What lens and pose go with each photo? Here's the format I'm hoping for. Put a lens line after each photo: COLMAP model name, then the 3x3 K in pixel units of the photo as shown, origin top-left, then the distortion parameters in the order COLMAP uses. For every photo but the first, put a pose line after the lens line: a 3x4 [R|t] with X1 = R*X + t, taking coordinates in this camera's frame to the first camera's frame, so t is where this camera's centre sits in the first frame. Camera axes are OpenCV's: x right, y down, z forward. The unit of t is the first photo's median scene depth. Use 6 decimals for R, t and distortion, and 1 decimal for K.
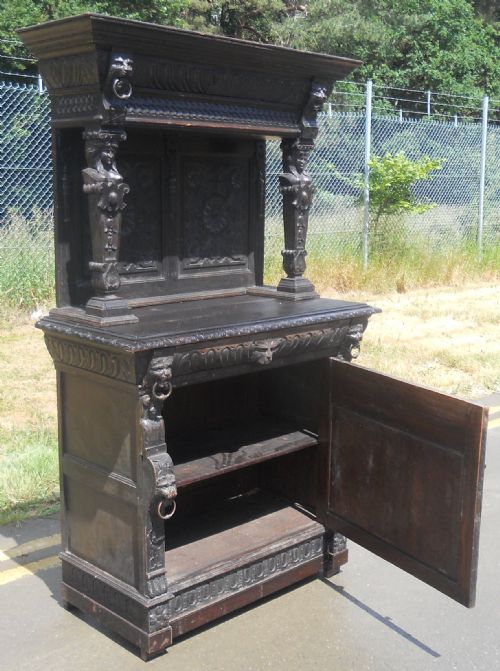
lens RADIAL K [[896.3, 0, 252.3], [0, 896.3, 357.3], [0, 0, 1]] dist [-0.009262, 0.077473]
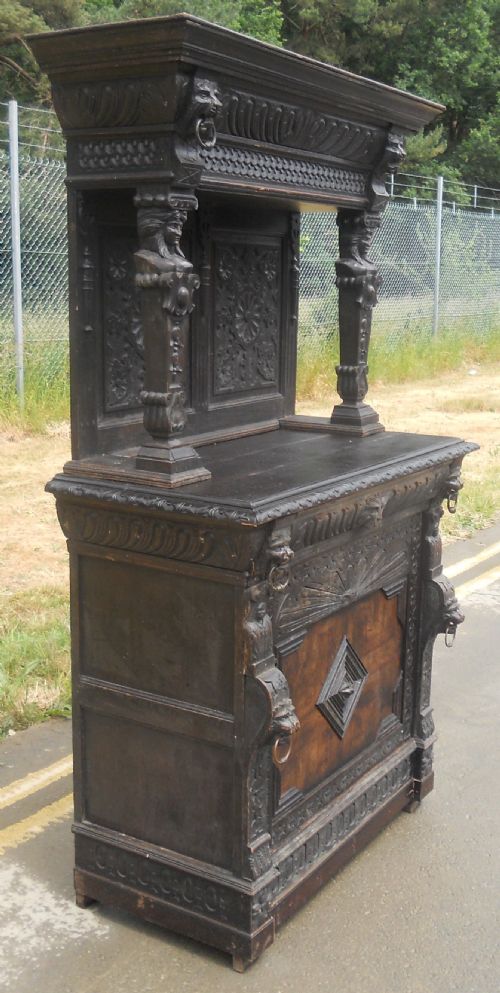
lens RADIAL K [[1149.0, 0, 271.3], [0, 1149.0, 500.1], [0, 0, 1]] dist [0.023845, -0.015270]
pose [[0.969867, -0.043710, 0.239684, -0.269943], [0.041917, 0.999042, 0.012575, -0.028964], [-0.240004, -0.002149, 0.970770, 0.130163]]
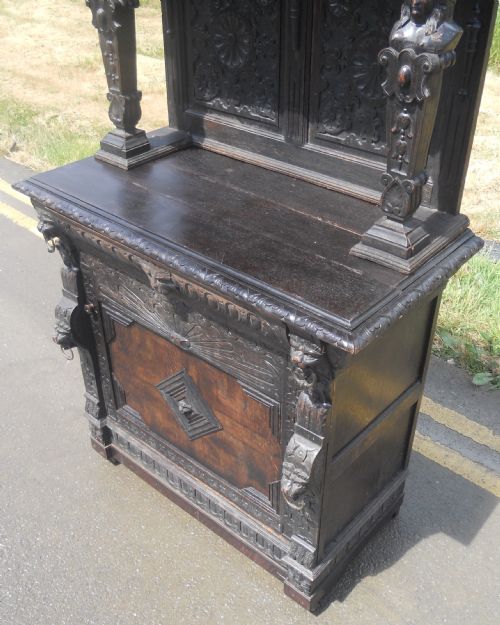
lens RADIAL K [[669.3, 0, 248.8], [0, 669.3, 360.0], [0, 0, 1]] dist [-0.069091, 0.046063]
pose [[0.069583, 0.598383, -0.798183, 0.473716], [-0.196926, 0.792617, 0.577043, -0.269421], [0.977946, 0.117031, 0.172990, 0.944996]]
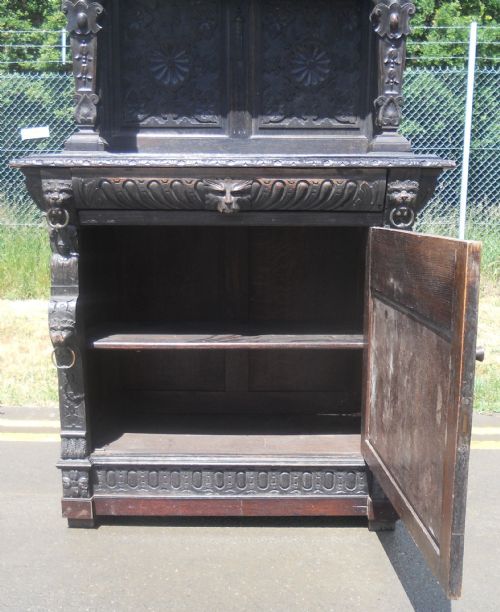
lens RADIAL K [[723.7, 0, 252.7], [0, 723.7, 376.2], [0, 0, 1]] dist [-0.034963, -0.045130]
pose [[0.699969, 0.147491, -0.698778, 0.474853], [-0.138583, 0.987895, 0.069696, 0.097819], [0.700599, 0.048054, 0.711936, 0.547954]]
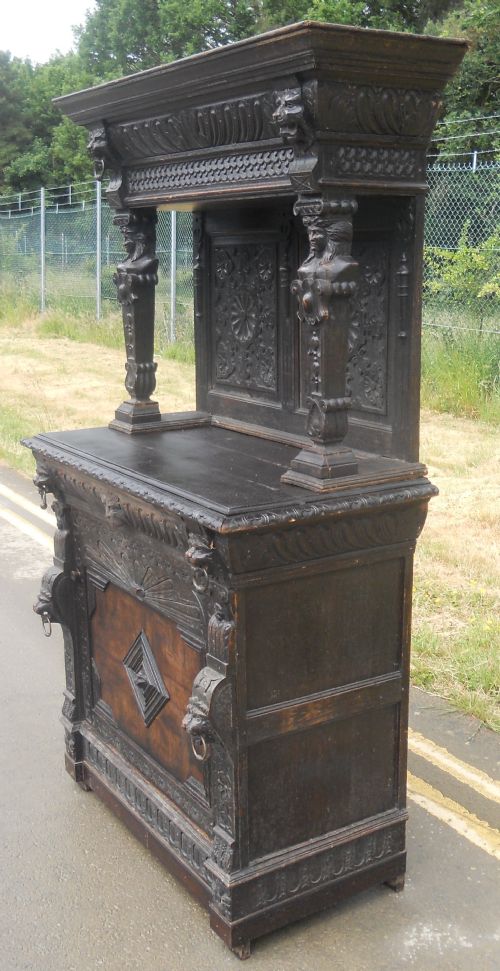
lens RADIAL K [[1038.7, 0, 270.5], [0, 1038.7, 519.5], [0, 0, 1]] dist [-0.007359, 0.019644]
pose [[-0.207587, 0.236132, -0.949289, 0.754540], [-0.185497, 0.943319, 0.275211, -0.243092], [0.960468, 0.233220, -0.152019, 1.199391]]
